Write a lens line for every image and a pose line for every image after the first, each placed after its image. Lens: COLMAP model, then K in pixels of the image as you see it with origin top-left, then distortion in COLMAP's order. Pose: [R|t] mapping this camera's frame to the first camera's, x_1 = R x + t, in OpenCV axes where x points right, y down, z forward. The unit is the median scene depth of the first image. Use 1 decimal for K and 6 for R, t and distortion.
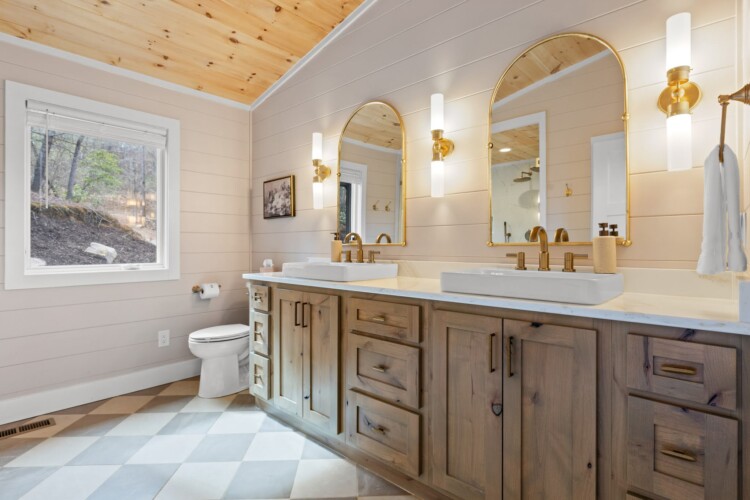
lens RADIAL K [[386.8, 0, 368.1], [0, 386.8, 251.1], [0, 0, 1]] dist [0.000886, 0.000140]
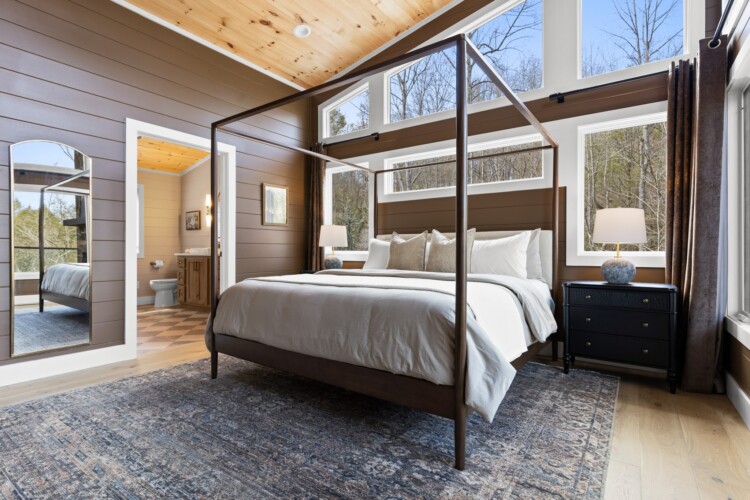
lens RADIAL K [[386.8, 0, 368.1], [0, 386.8, 251.1], [0, 0, 1]] dist [0.000886, 0.000140]
pose [[0.991351, -0.001260, 0.131228, 0.455697], [0.001935, 0.999986, -0.005013, 0.044961], [-0.131220, 0.005223, 0.991340, -1.266066]]
